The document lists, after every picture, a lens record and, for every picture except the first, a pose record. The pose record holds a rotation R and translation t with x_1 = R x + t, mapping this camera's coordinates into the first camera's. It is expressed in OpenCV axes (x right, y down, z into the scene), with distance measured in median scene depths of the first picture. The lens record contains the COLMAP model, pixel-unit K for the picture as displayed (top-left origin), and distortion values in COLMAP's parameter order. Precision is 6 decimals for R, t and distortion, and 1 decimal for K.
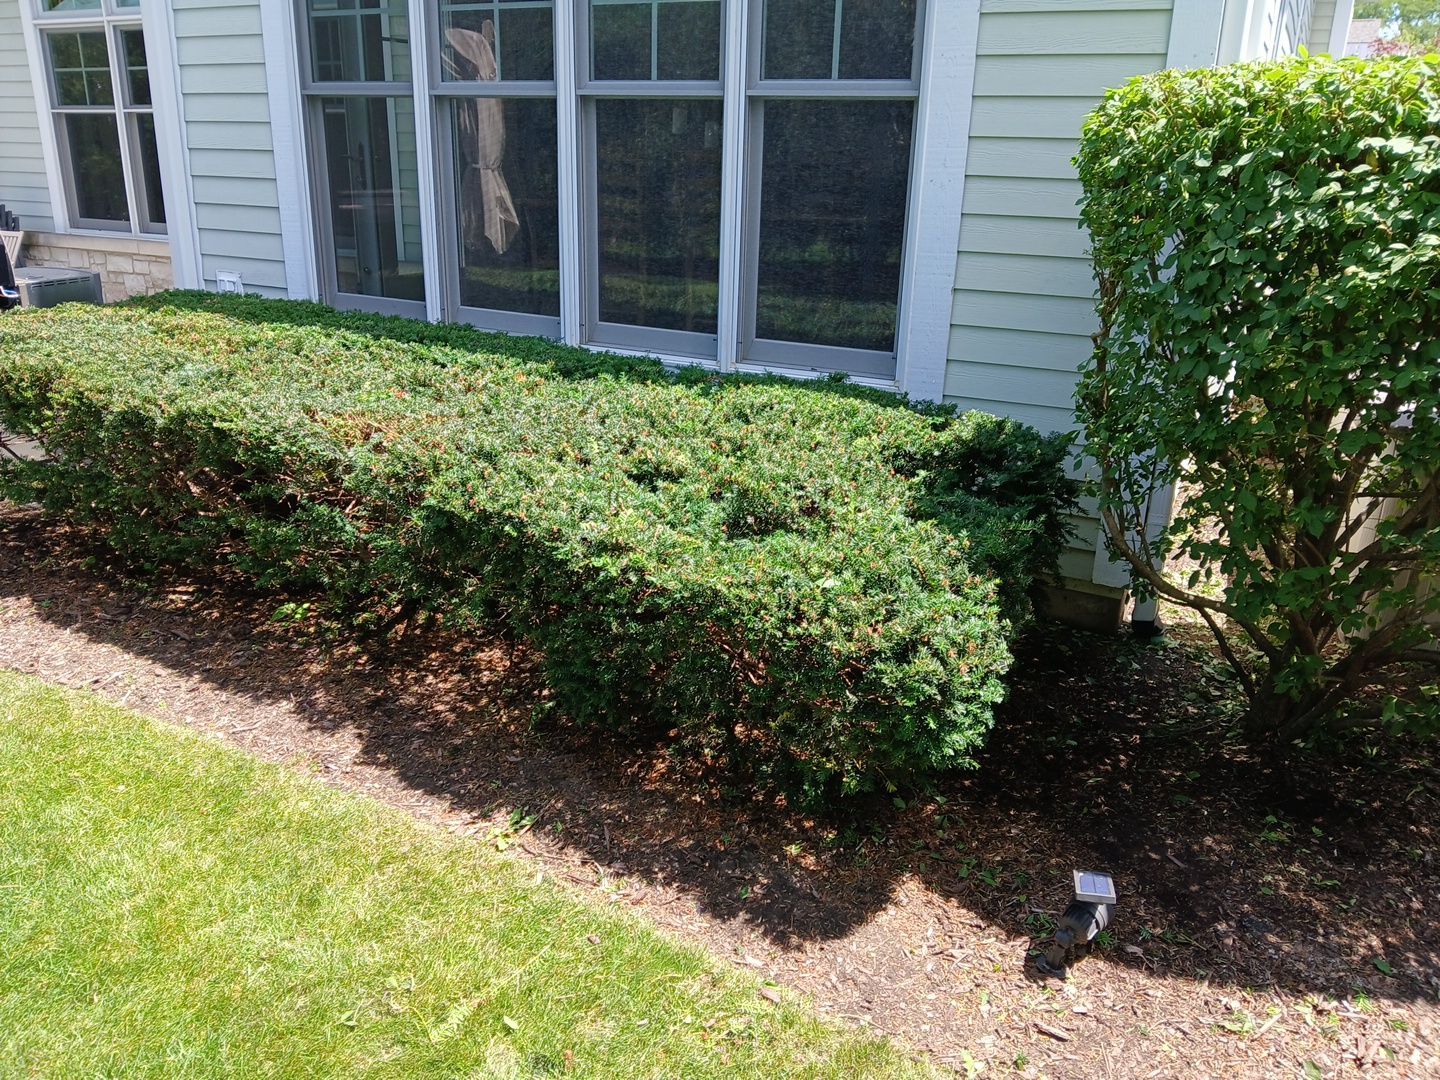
lens RADIAL K [[1099.0, 0, 699.1], [0, 1099.0, 551.8], [0, 0, 1]] dist [0.031938, -0.080660]
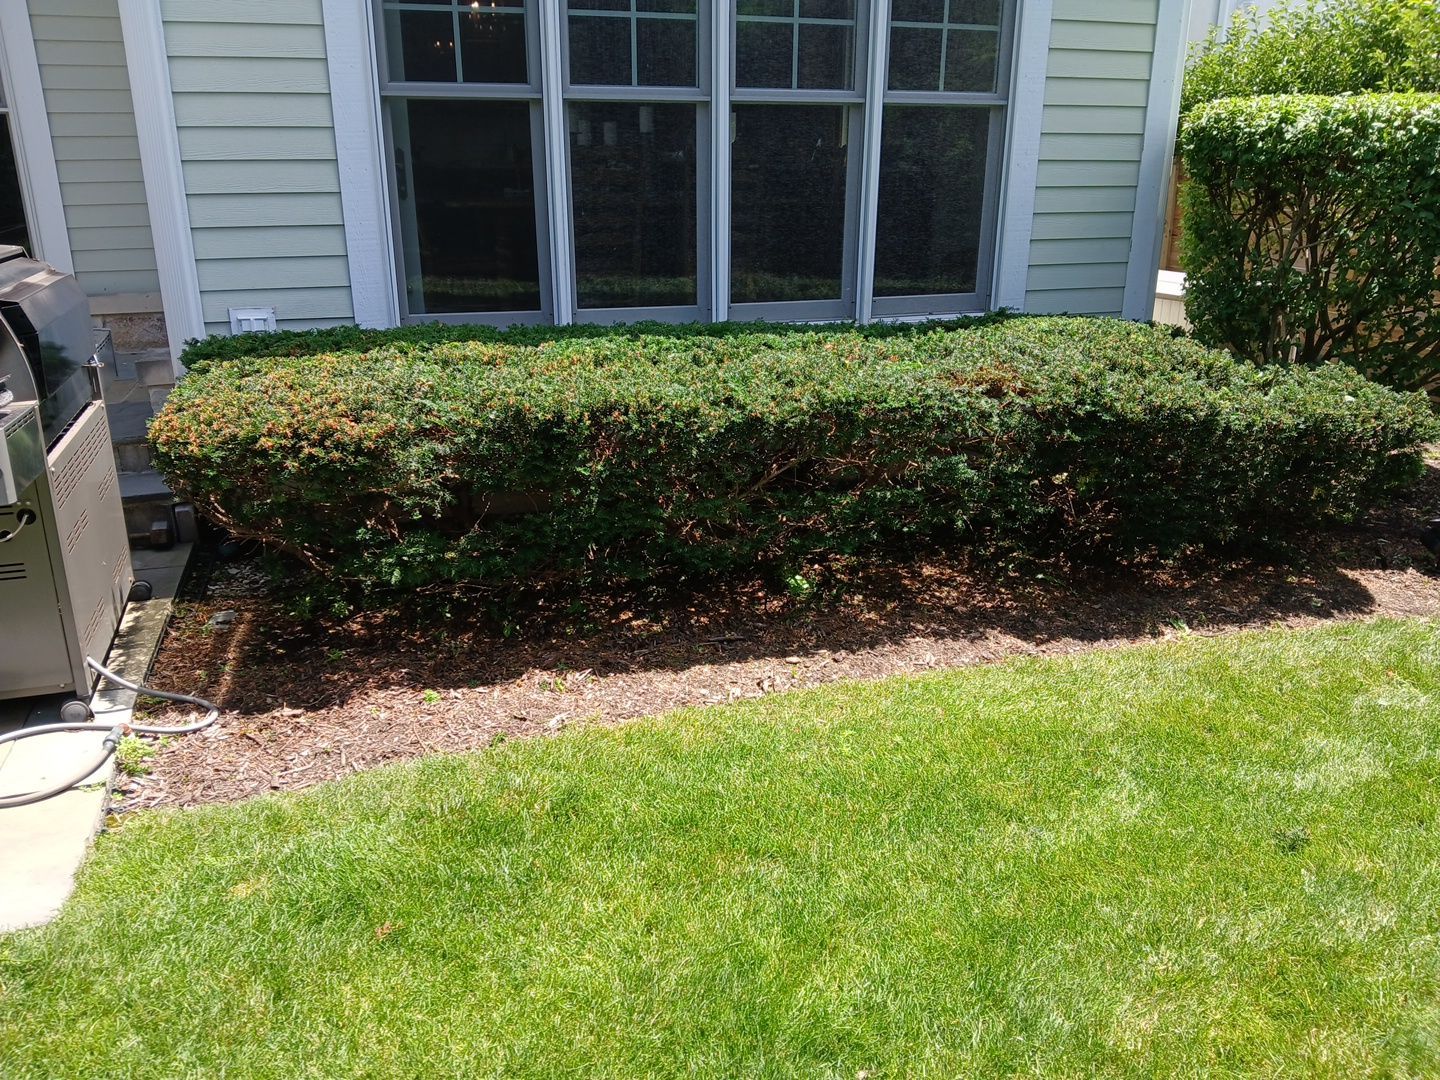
lens RADIAL K [[1105.3, 0, 720.0], [0, 1105.3, 540.0], [0, 0, 1]] dist [0.007952, -0.044538]
pose [[0.712046, -0.252637, 0.655106, -1.621654], [0.258138, 0.961873, 0.090366, -0.149870], [-0.652959, 0.104763, 0.750113, 0.355902]]
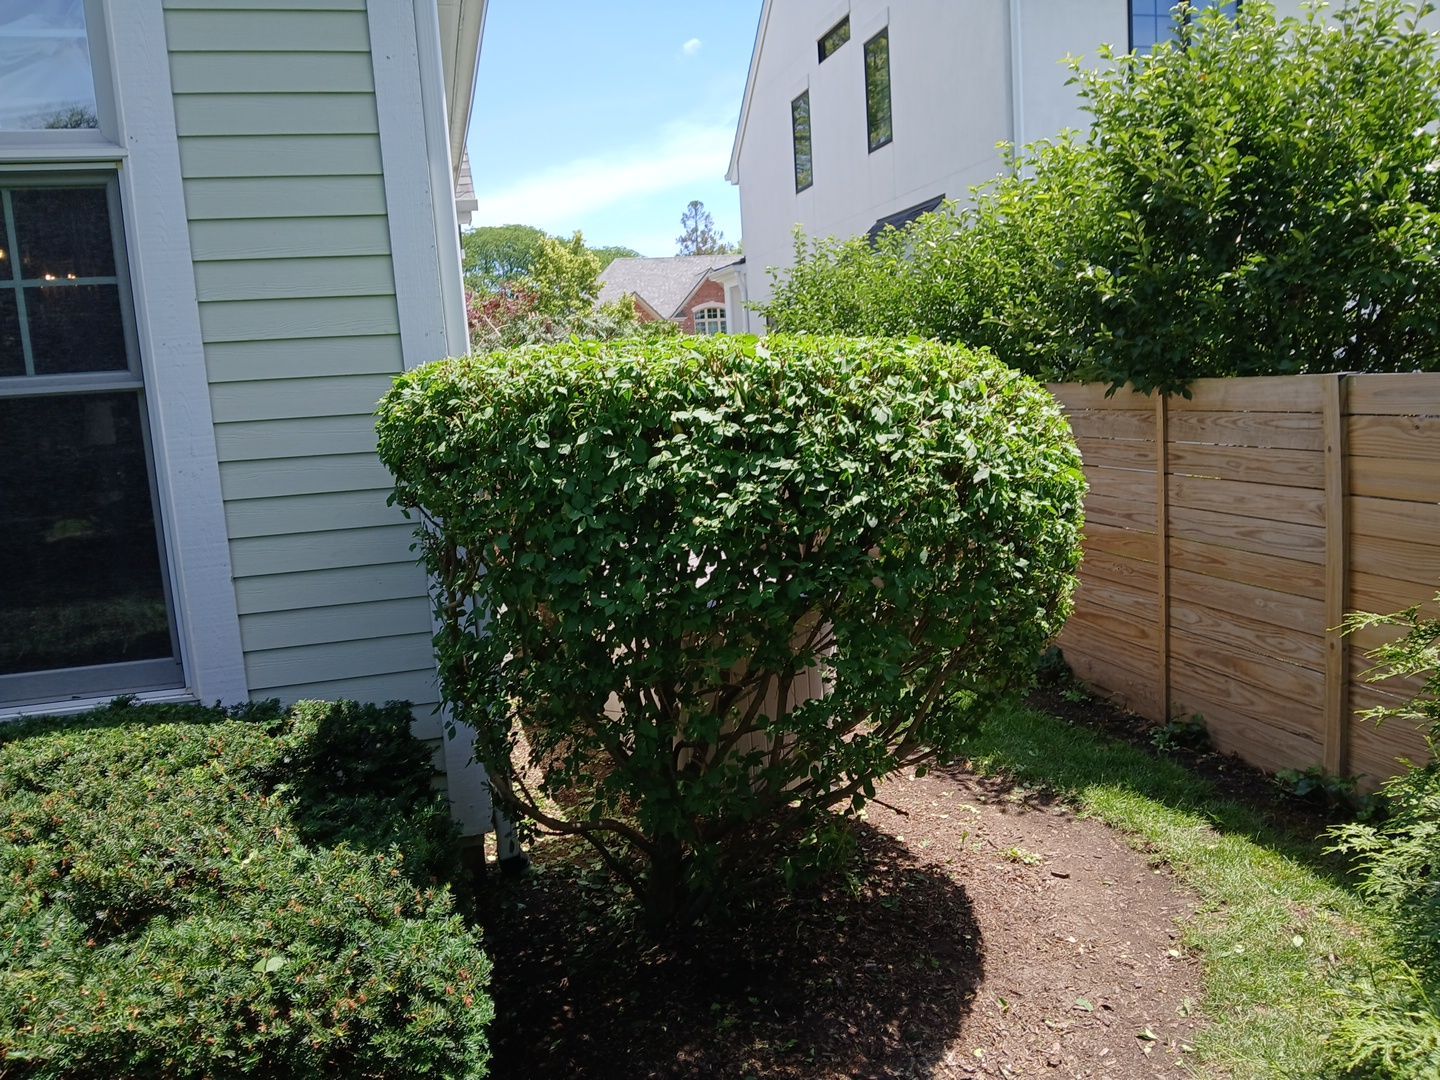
lens RADIAL K [[1105.3, 0, 720.0], [0, 1105.3, 540.0], [0, 0, 1]] dist [0.007952, -0.044538]
pose [[0.739573, -0.161467, 0.653422, -0.101166], [0.301900, 0.947244, -0.107631, -0.067967], [-0.601572, 0.276869, 0.749303, 0.075442]]
